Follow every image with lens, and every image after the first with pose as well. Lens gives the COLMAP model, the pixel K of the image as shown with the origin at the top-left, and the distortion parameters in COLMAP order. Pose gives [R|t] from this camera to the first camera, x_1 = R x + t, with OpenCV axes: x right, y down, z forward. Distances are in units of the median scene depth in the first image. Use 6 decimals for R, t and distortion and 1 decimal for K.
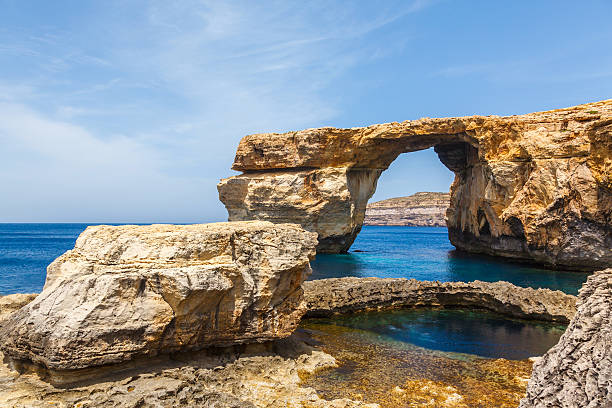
lens RADIAL K [[427.6, 0, 303.5], [0, 427.6, 205.8], [0, 0, 1]] dist [0.038494, 0.000686]
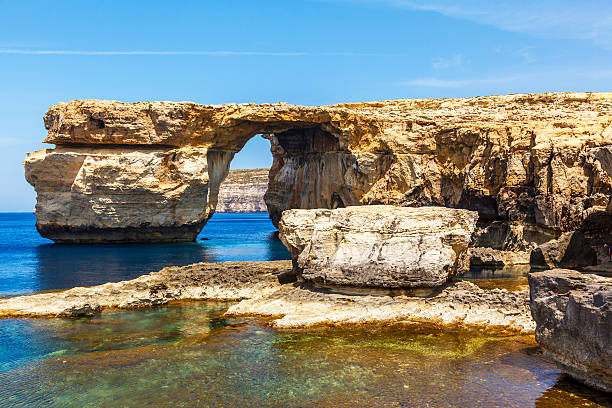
lens RADIAL K [[551.7, 0, 305.4], [0, 551.7, 207.5], [0, 0, 1]] dist [0.009593, 0.005173]
pose [[0.832686, -0.011521, 0.553625, -0.384003], [-0.009852, 0.999317, 0.035615, -0.006285], [-0.553658, -0.035111, 0.832004, -0.108265]]
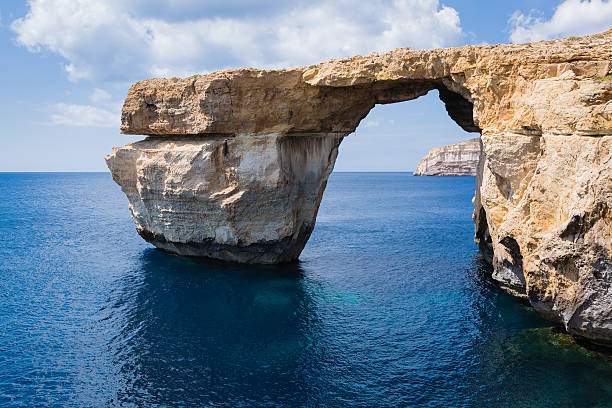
lens RADIAL K [[551.7, 0, 305.4], [0, 551.7, 207.5], [0, 0, 1]] dist [0.009593, 0.005173]
pose [[0.994166, -0.000748, -0.107862, 0.227639], [0.012318, 0.994222, 0.106635, -0.068354], [0.107159, -0.107342, 0.988430, 0.208686]]
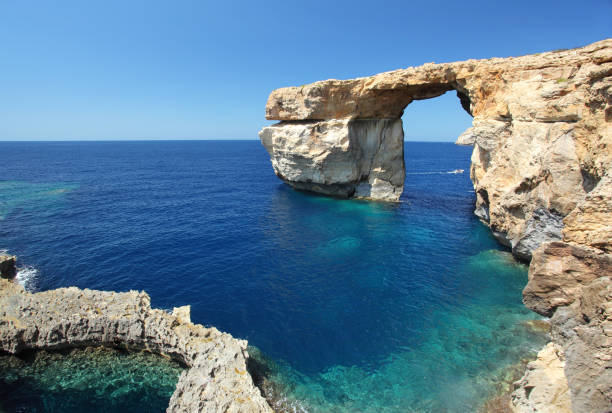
lens RADIAL K [[307.9, 0, 300.7], [0, 307.9, 201.2], [0, 0, 1]] dist [-0.061583, 0.028580]
pose [[0.928068, 0.074011, -0.364983, 0.279917], [0.014134, 0.972347, 0.233111, -0.071057], [0.372143, -0.221502, 0.901358, 0.246703]]
